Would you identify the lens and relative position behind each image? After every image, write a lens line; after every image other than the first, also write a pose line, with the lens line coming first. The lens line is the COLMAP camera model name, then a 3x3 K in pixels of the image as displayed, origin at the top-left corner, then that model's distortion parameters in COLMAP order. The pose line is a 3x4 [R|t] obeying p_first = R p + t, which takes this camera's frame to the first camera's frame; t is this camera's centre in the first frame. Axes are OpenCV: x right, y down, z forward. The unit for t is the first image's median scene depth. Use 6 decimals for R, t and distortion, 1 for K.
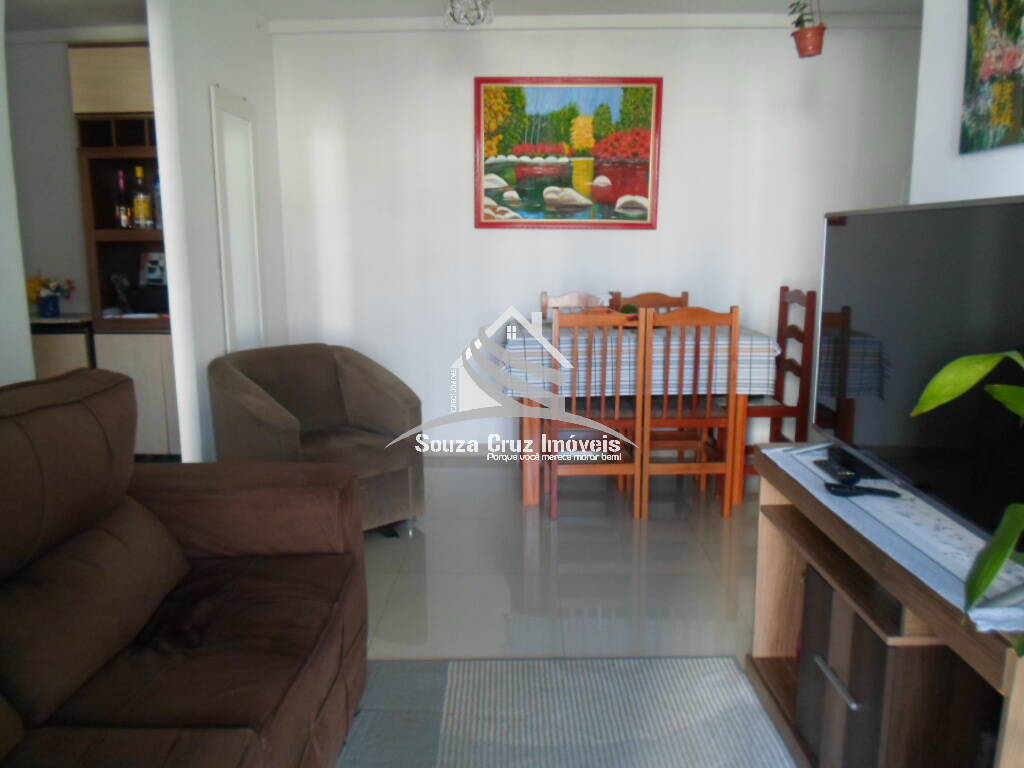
lens RADIAL K [[778.5, 0, 506.4], [0, 778.5, 380.4], [0, 0, 1]] dist [-0.007851, -0.012760]
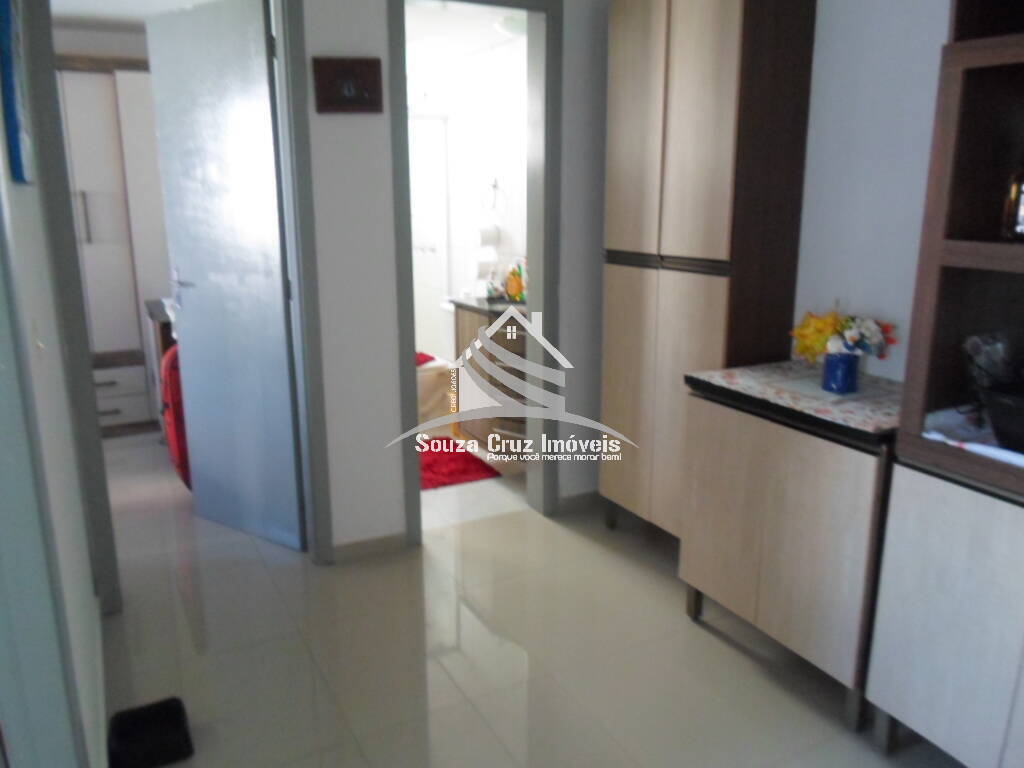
lens RADIAL K [[778.5, 0, 509.5], [0, 778.5, 375.9], [0, 0, 1]] dist [-0.007851, -0.012760]
pose [[0.493503, 0.206570, -0.844857, -0.276427], [-0.146923, 0.977226, 0.153113, -0.153421], [0.857245, 0.048567, 0.512614, 0.586669]]
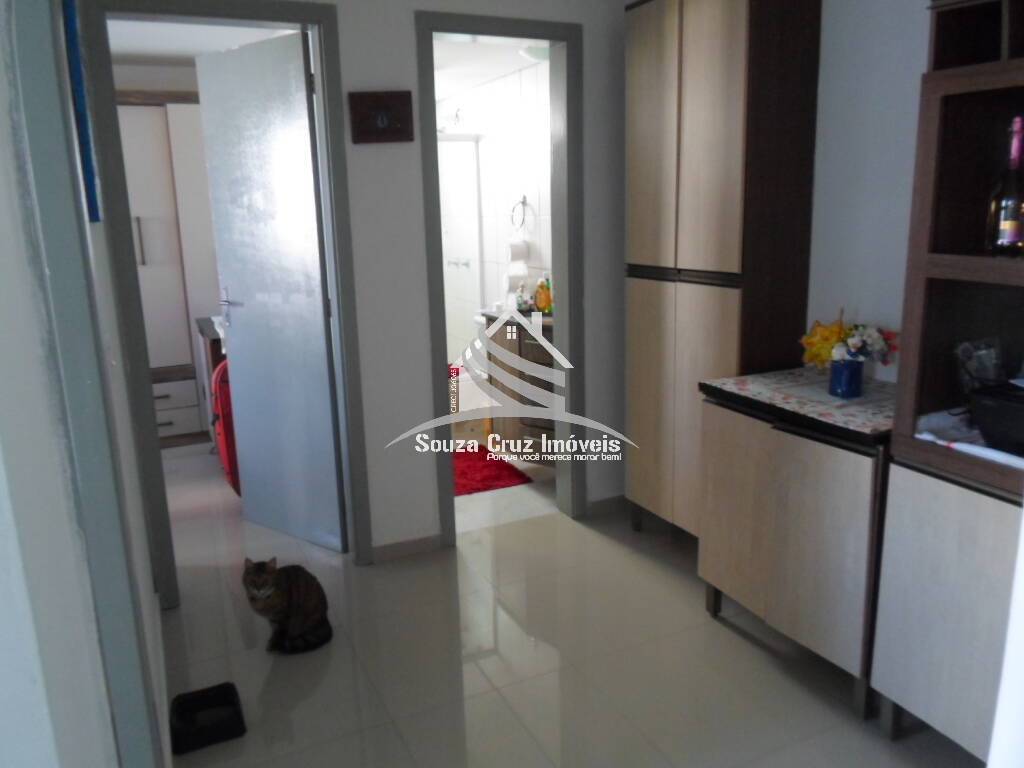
lens RADIAL K [[778.5, 0, 509.5], [0, 778.5, 375.0], [0, 0, 1]] dist [-0.007851, -0.012760]
pose [[0.451768, 0.189309, -0.871818, -0.232057], [-0.127226, 0.980910, 0.147070, -0.162111], [0.883017, 0.044476, 0.467229, 0.576495]]
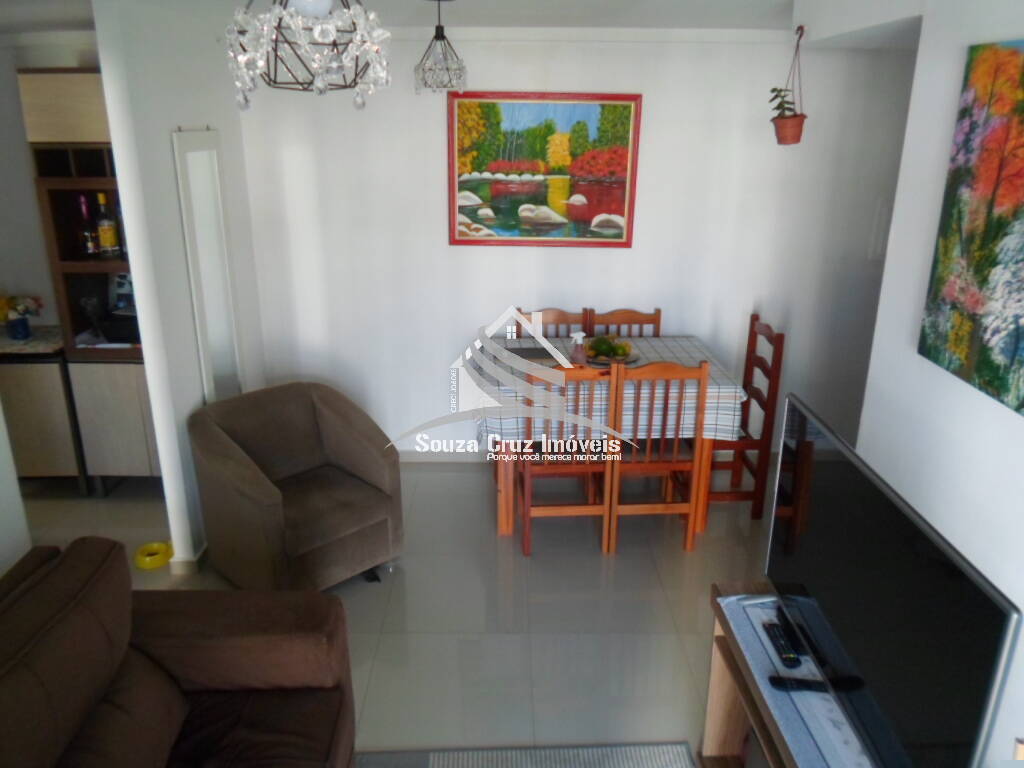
lens RADIAL K [[778.5, 0, 508.8], [0, 778.5, 368.4], [0, 0, 1]] dist [-0.007851, -0.012760]
pose [[0.999399, -0.002225, 0.034585, 0.000624], [-0.003046, 0.988439, 0.151592, -0.214167], [-0.034523, -0.151606, 0.987838, -0.005753]]
